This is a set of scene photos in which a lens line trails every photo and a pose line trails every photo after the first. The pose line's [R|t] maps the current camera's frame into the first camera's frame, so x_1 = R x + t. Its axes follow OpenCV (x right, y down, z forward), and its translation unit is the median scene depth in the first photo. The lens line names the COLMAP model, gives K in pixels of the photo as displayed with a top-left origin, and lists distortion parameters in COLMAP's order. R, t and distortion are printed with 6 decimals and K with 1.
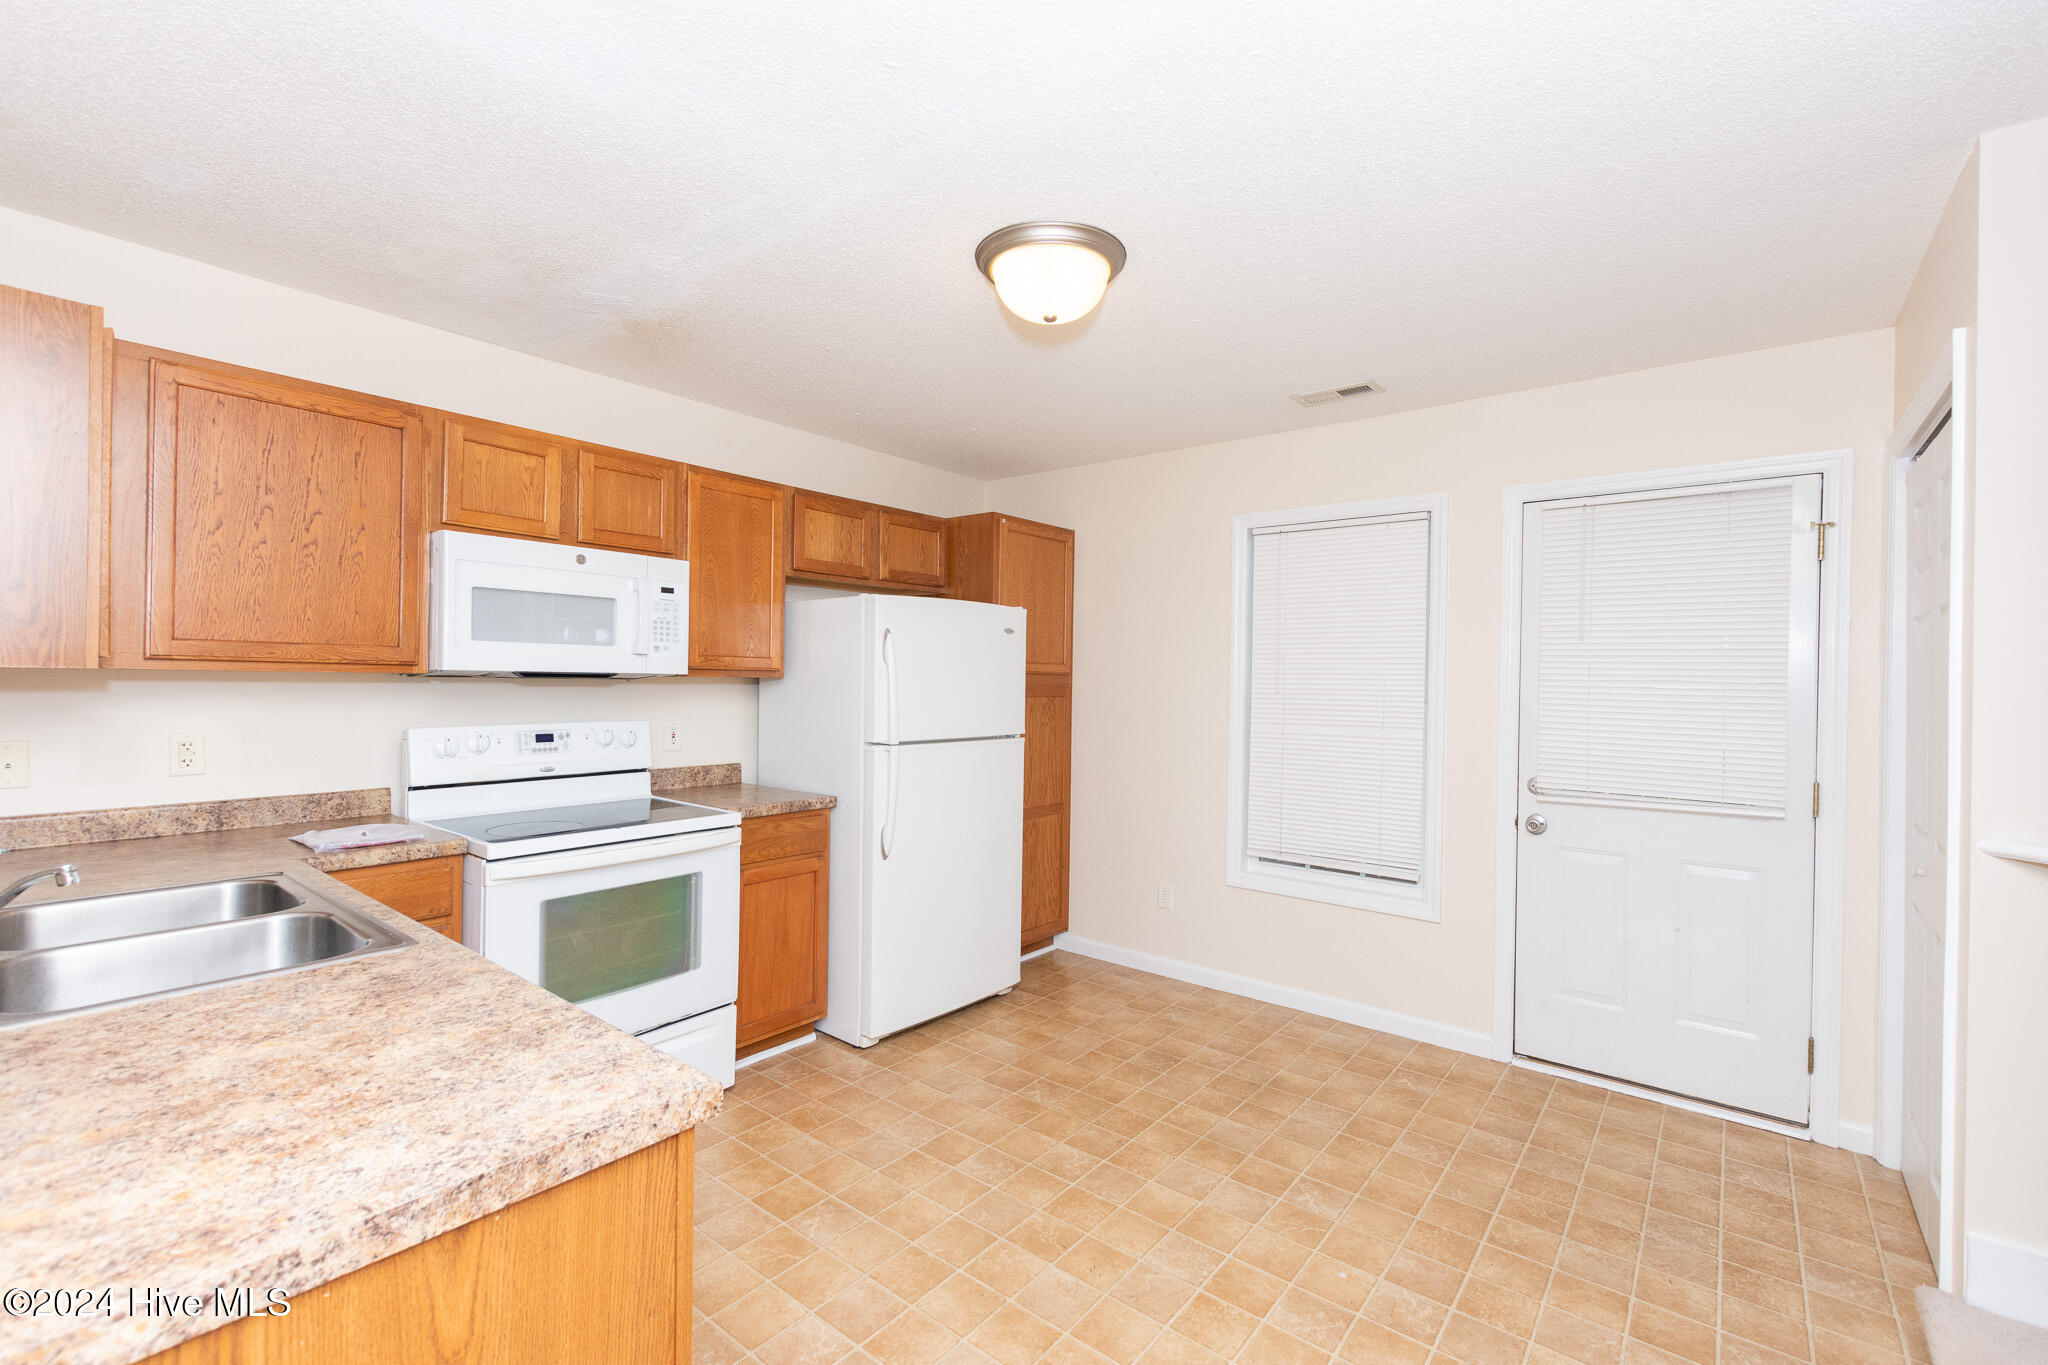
lens RADIAL K [[885.1, 0, 1030.2], [0, 885.1, 678.3], [0, 0, 1]] dist [0.006121, -0.002879]
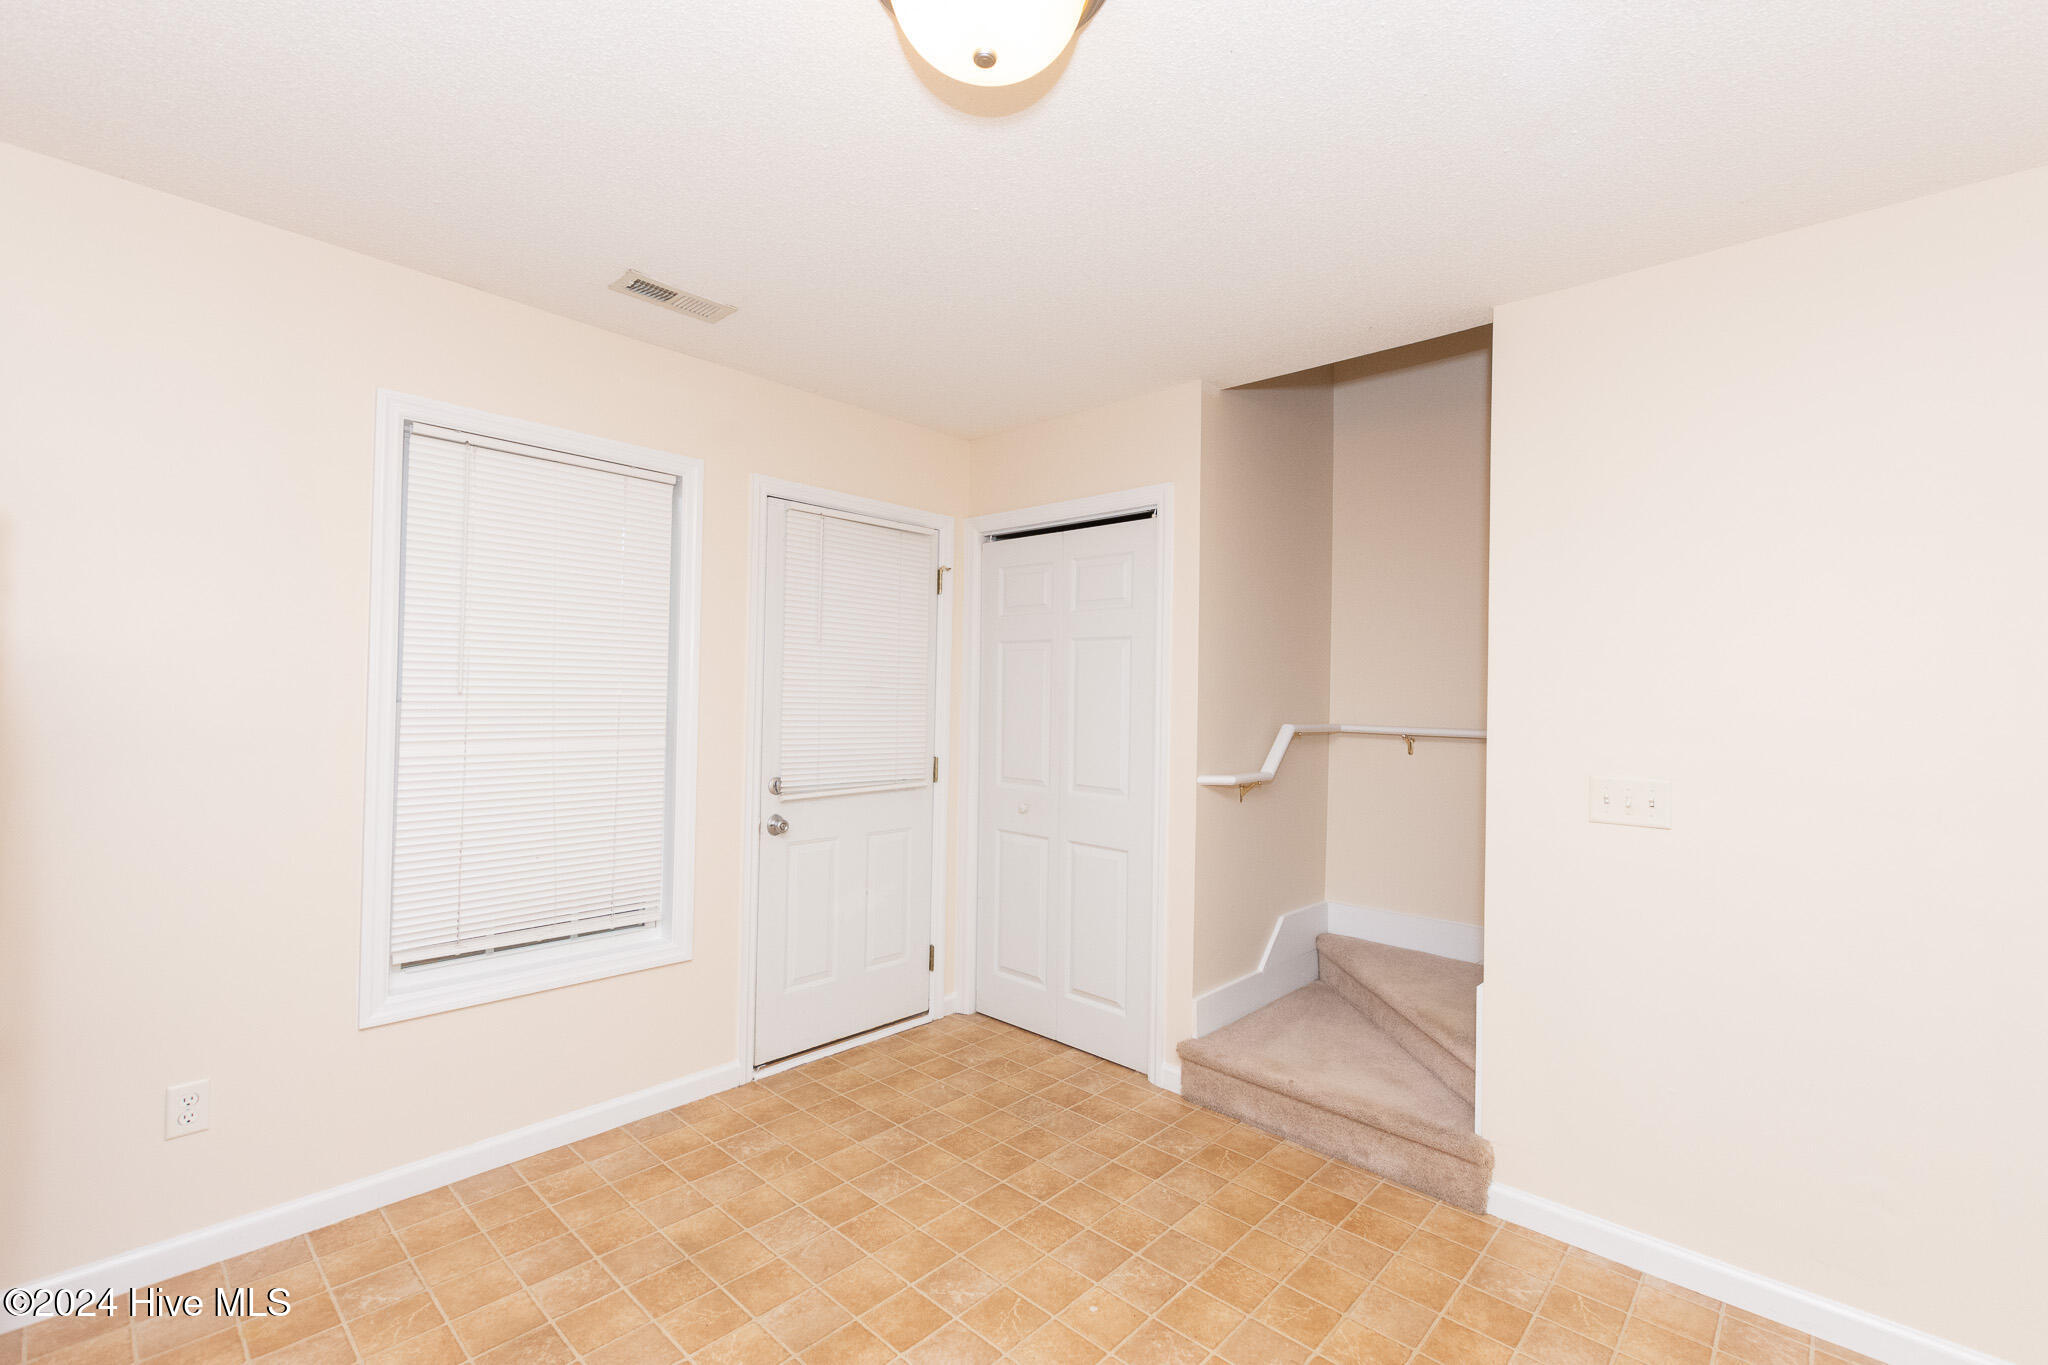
lens RADIAL K [[885.1, 0, 1012.5], [0, 885.1, 681.9], [0, 0, 1]] dist [0.006121, -0.002879]
pose [[0.074797, 0.000187, 0.997199, -0.438657], [-0.023087, 0.999732, 0.001545, -0.002583], [-0.996931, -0.023138, 0.074781, 0.742631]]
